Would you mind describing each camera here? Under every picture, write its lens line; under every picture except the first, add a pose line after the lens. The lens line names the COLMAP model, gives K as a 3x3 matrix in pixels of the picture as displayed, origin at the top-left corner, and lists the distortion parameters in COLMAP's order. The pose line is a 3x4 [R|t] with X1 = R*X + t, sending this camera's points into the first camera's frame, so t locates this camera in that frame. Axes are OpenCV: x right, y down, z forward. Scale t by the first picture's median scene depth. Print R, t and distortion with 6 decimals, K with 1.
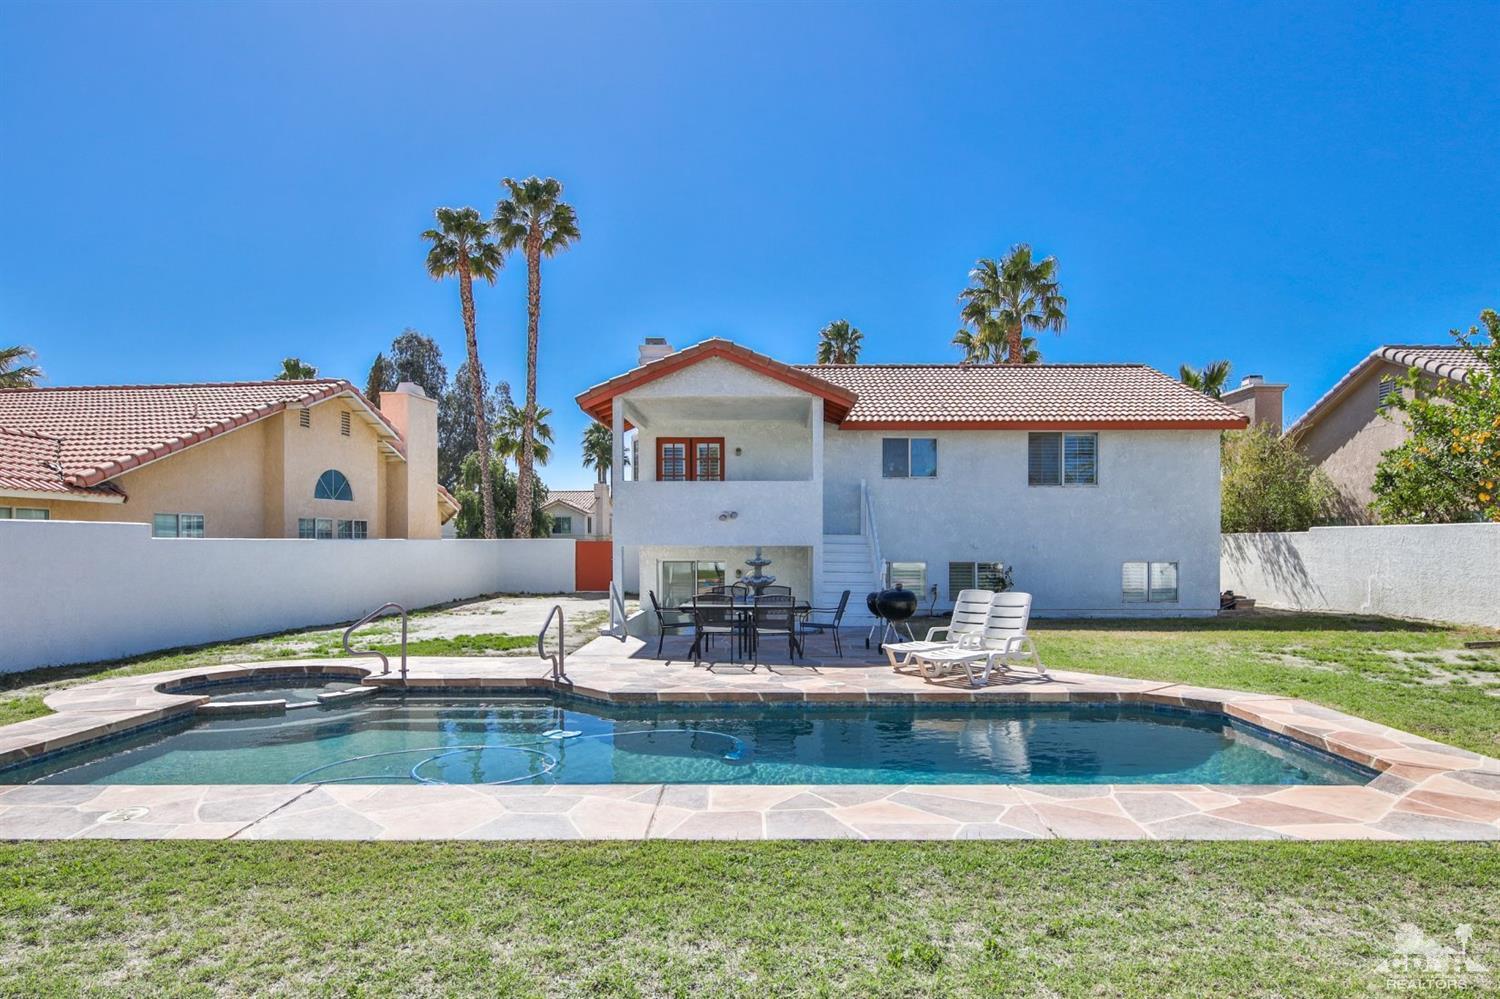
lens RADIAL K [[847.7, 0, 750.3], [0, 847.7, 537.5], [0, 0, 1]] dist [-0.001003, -0.000171]
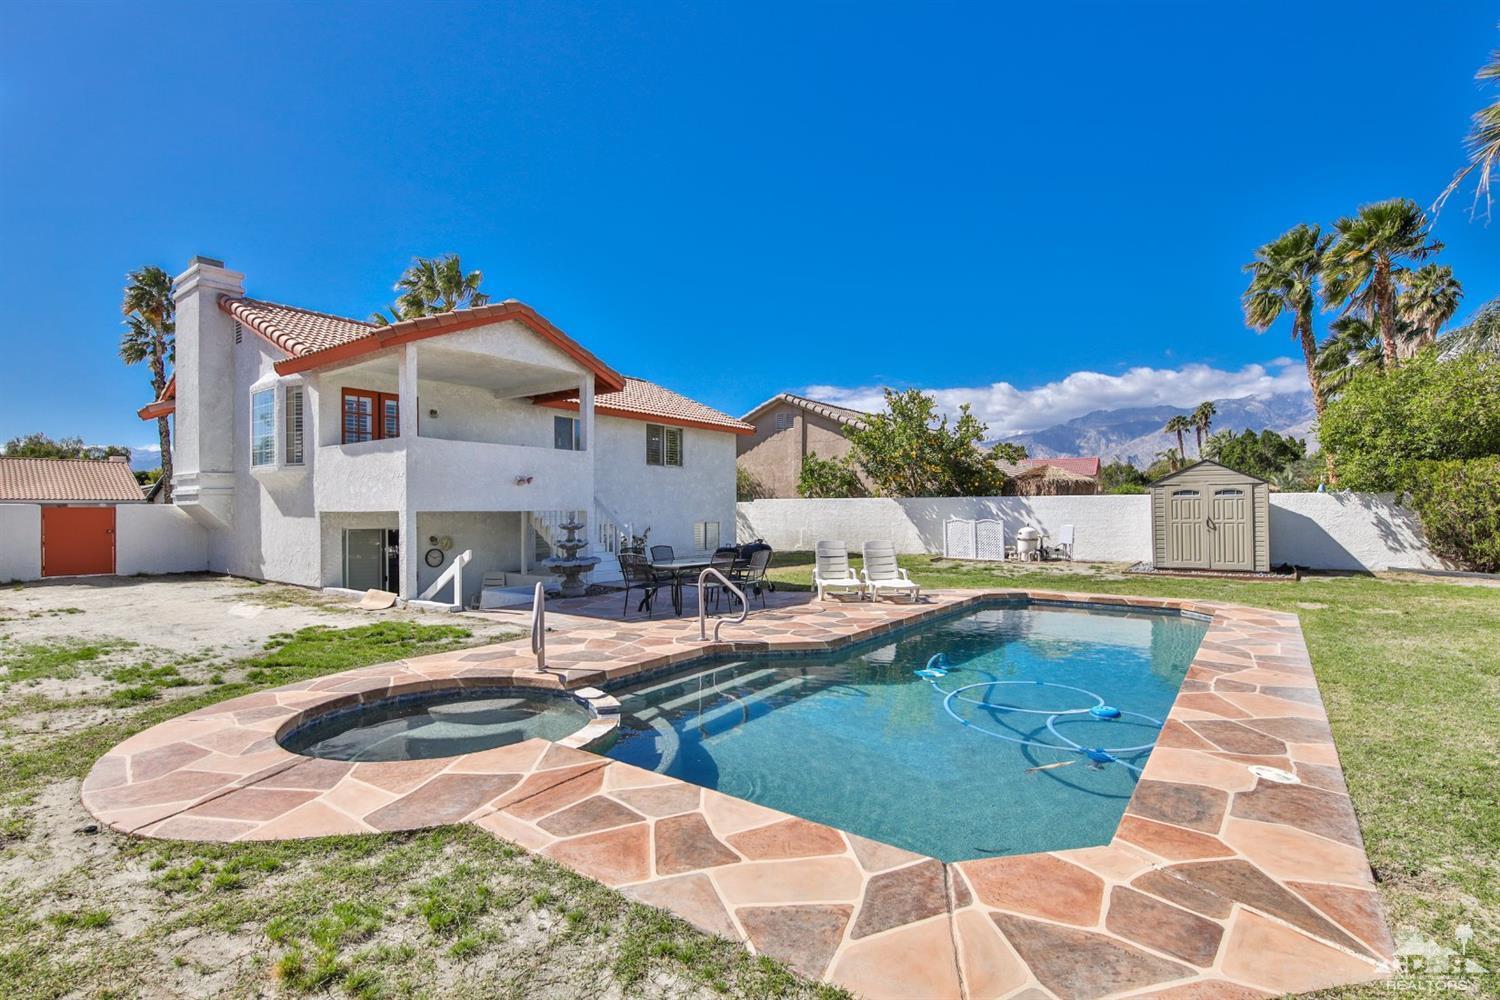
lens RADIAL K [[692.3, 0, 750.0], [0, 692.3, 500.0], [0, 0, 1]] dist [0.000649, 0.000114]
pose [[0.596553, 0.011318, 0.802494, -0.426459], [-0.002914, 0.999925, -0.011936, 0.005003], [-0.802569, 0.004782, 0.596541, 0.240673]]
